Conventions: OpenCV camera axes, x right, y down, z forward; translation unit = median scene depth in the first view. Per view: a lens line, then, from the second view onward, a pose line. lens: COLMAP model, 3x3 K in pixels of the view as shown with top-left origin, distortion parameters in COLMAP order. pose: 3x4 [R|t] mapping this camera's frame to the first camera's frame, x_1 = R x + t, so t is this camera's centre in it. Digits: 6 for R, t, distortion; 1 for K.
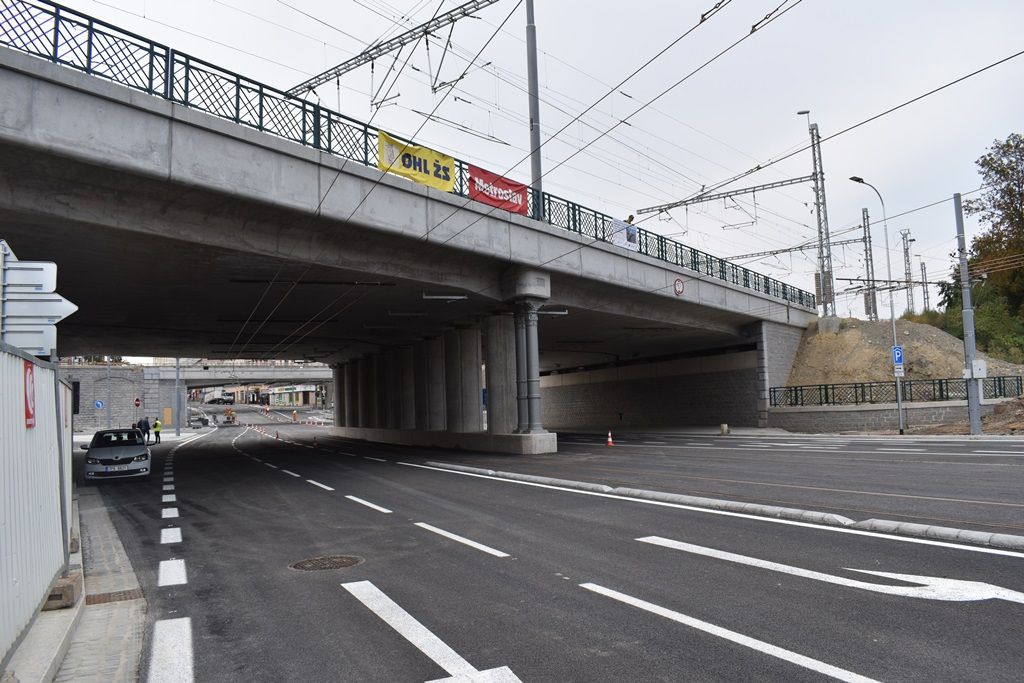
lens RADIAL K [[804.4, 0, 512.0], [0, 804.4, 341.5], [0, 0, 1]] dist [-0.089700, 0.014948]
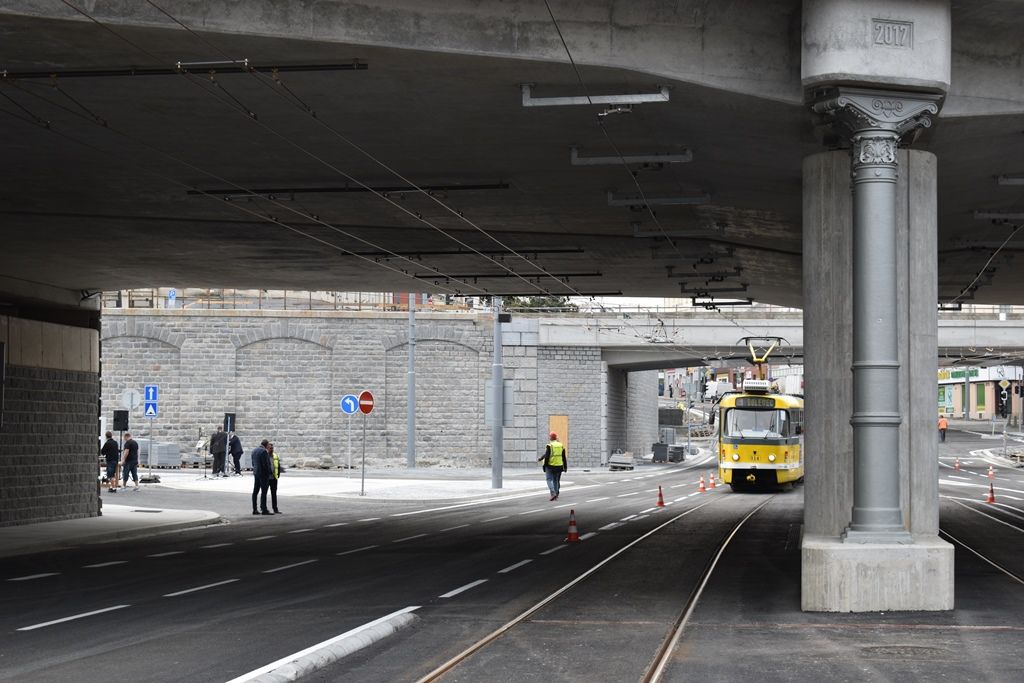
lens RADIAL K [[2084.8, 0, 512.0], [0, 2084.8, 341.5], [0, 0, 1]] dist [0.019854, 0.099307]
pose [[0.860996, 0.011722, -0.508476, 0.302734], [0.010582, 0.999105, 0.040950, 0.006421], [0.508501, -0.040638, 0.860102, 0.260885]]
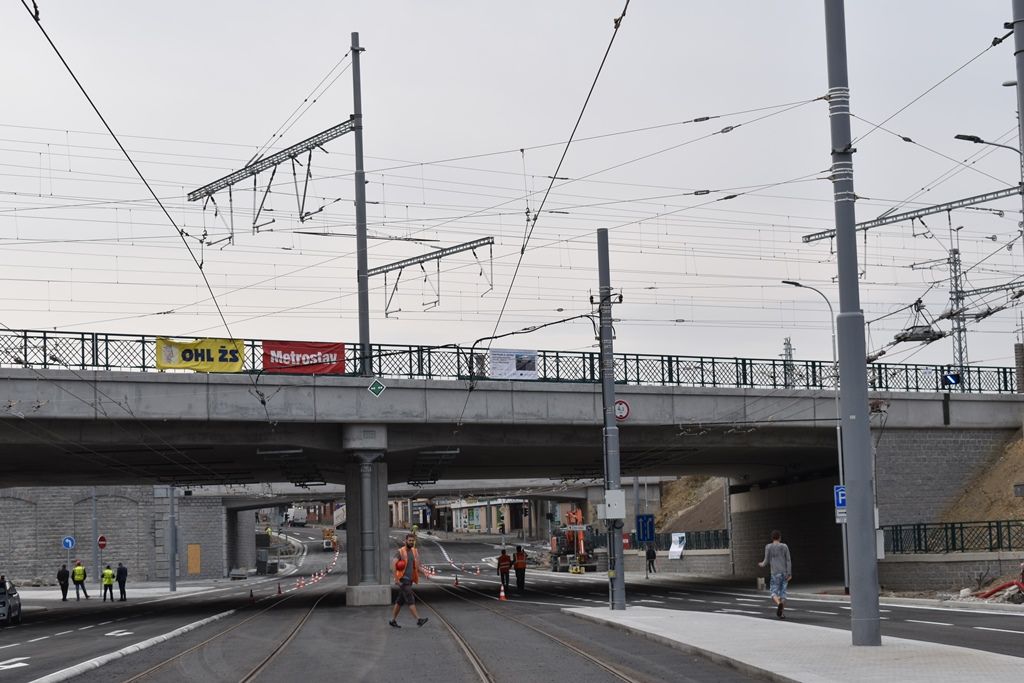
lens RADIAL K [[2052.7, 0, 512.0], [0, 2052.7, 341.5], [0, 0, 1]] dist [0.027645, 0.078510]
pose [[0.947369, -0.030213, -0.318715, 1.012818], [0.027729, 0.999539, -0.012330, -0.151610], [0.318941, 0.002843, 0.947770, -1.358234]]
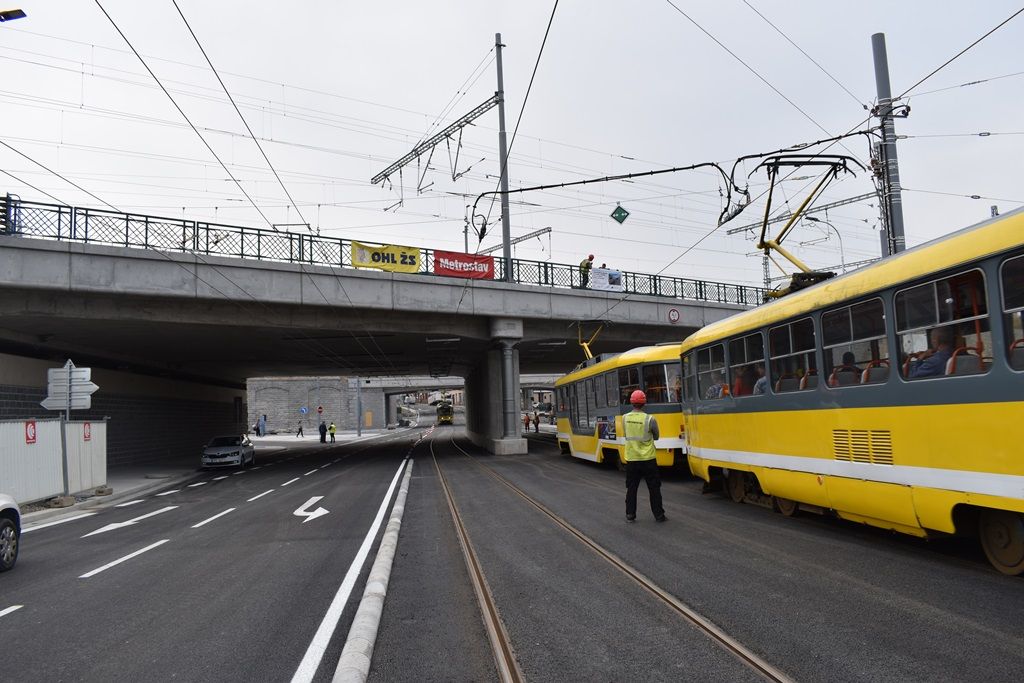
lens RADIAL K [[804.4, 0, 512.0], [0, 804.4, 341.5], [0, 0, 1]] dist [-0.089700, 0.014948]
pose [[0.956351, -0.027839, -0.290892, 0.420730], [0.028696, 0.999587, -0.001322, -0.046273], [0.290808, -0.007083, 0.956755, -0.278423]]
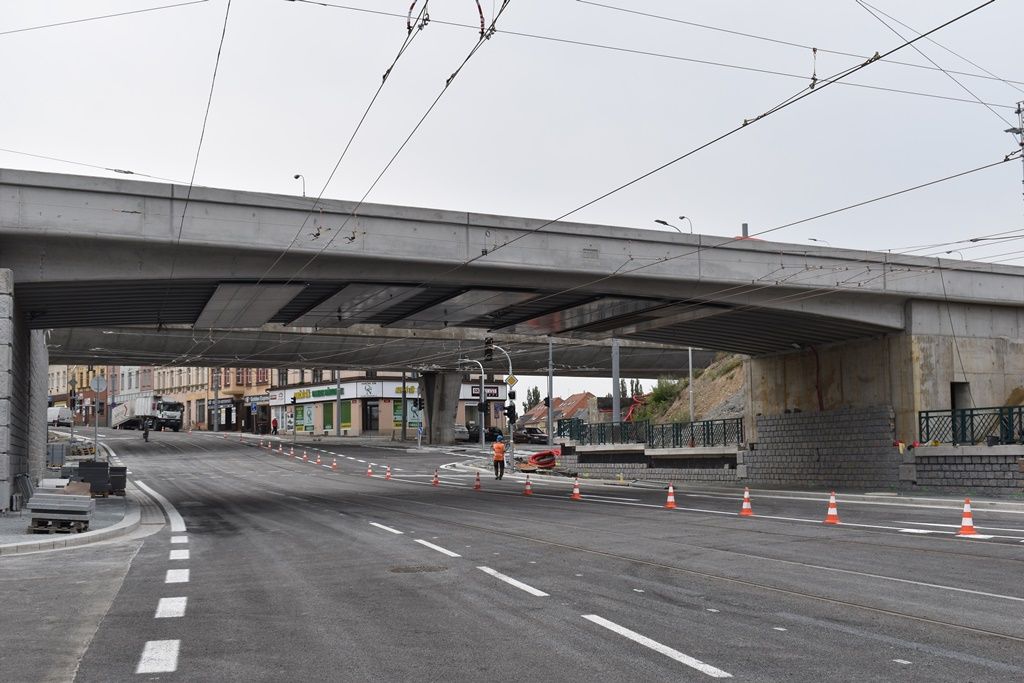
lens RADIAL K [[1299.7, 0, 512.0], [0, 1299.7, 341.5], [0, 0, 1]] dist [-0.066180, -0.003807]
pose [[0.997459, 0.014739, -0.069697, -1.018102], [-0.015110, 0.999874, -0.004796, 0.255840], [0.069618, 0.005837, 0.997557, 2.624177]]
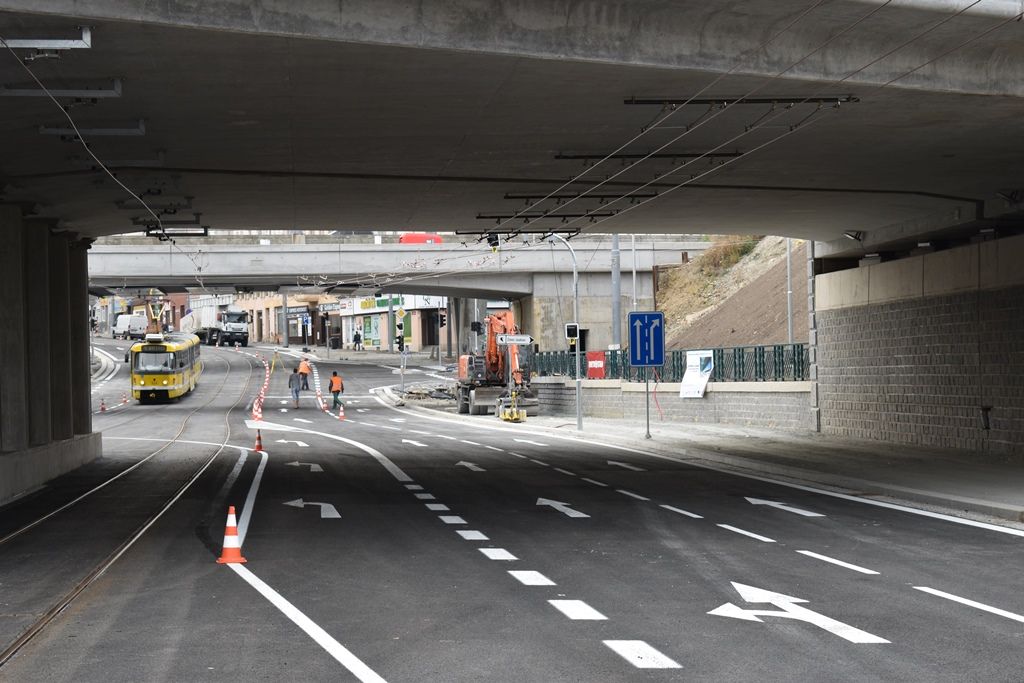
lens RADIAL K [[2349.5, 0, 512.0], [0, 2349.5, 341.5], [0, 0, 1]] dist [0.042139, 0.422333]
pose [[0.955917, 0.009794, -0.293474, 0.495209], [0.012926, 0.997071, 0.075378, 0.005127], [0.293353, -0.075849, 0.952991, 0.372165]]
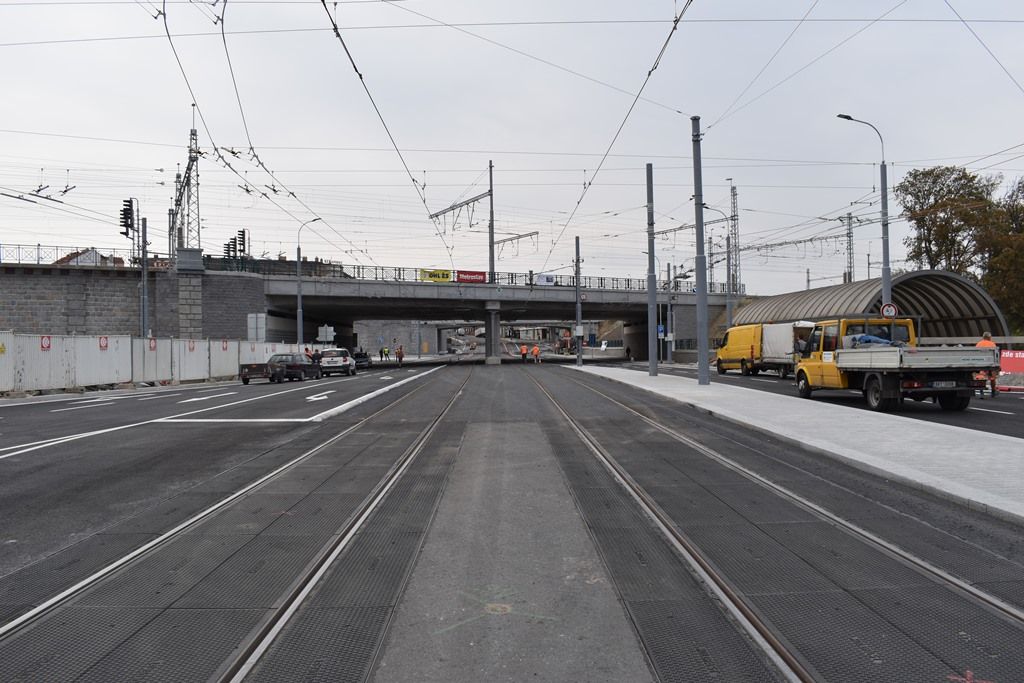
lens RADIAL K [[804.4, 0, 512.0], [0, 804.4, 341.5], [0, 0, 1]] dist [-0.089700, 0.014948]
pose [[0.934577, 0.017760, -0.355317, 1.094224], [0.012319, 0.996539, 0.082213, -0.173609], [0.355547, -0.081212, 0.931123, -1.616163]]
